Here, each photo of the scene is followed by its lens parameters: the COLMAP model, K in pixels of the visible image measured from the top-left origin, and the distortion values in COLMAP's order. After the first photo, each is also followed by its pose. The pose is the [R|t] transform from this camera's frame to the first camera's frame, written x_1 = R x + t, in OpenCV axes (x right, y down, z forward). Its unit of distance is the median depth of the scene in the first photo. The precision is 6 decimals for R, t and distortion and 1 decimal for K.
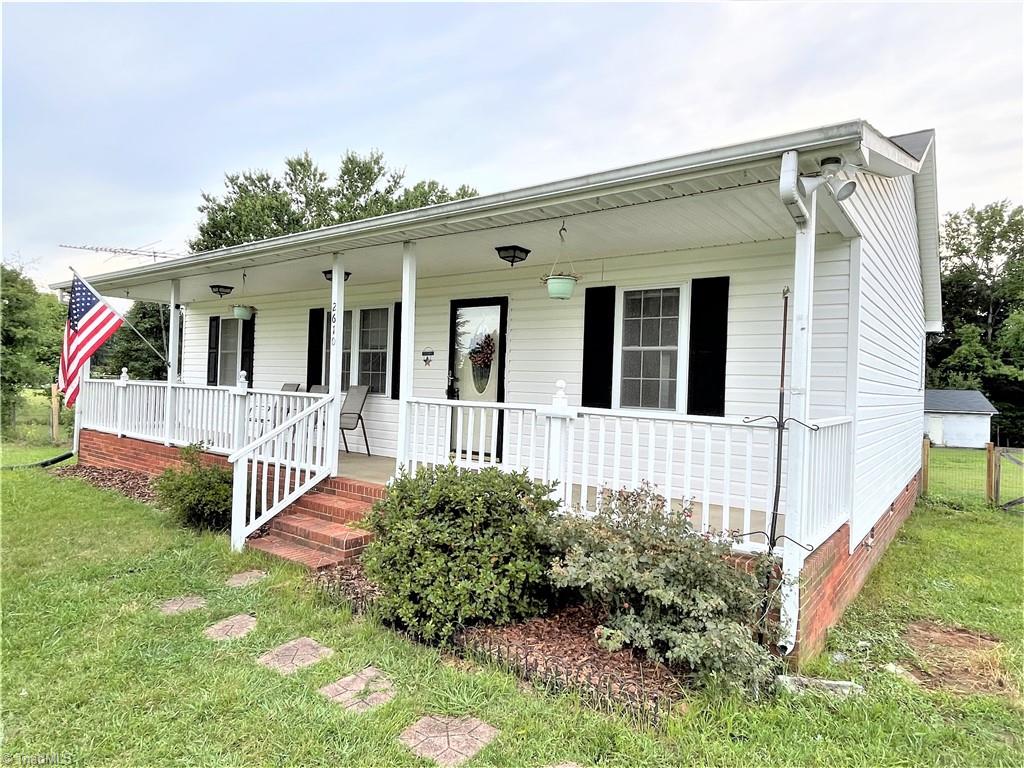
lens RADIAL K [[593.4, 0, 512.0], [0, 593.4, 384.0], [0, 0, 1]] dist [-0.013203, 0.010520]
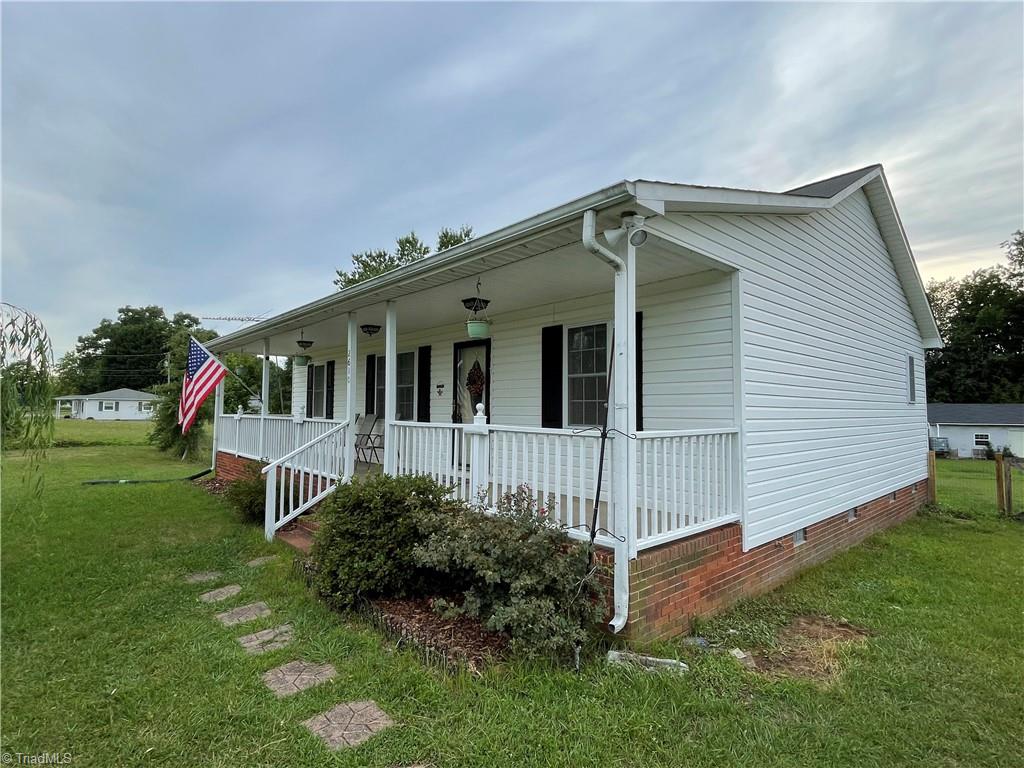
lens RADIAL K [[502.7, 0, 512.0], [0, 502.7, 384.0], [0, 0, 1]] dist [-0.009616, 0.001534]
pose [[0.982938, -0.037437, -0.180089, 0.262005], [0.027416, 0.997951, -0.057811, 0.011847], [0.181884, 0.051888, 0.981950, -0.017986]]
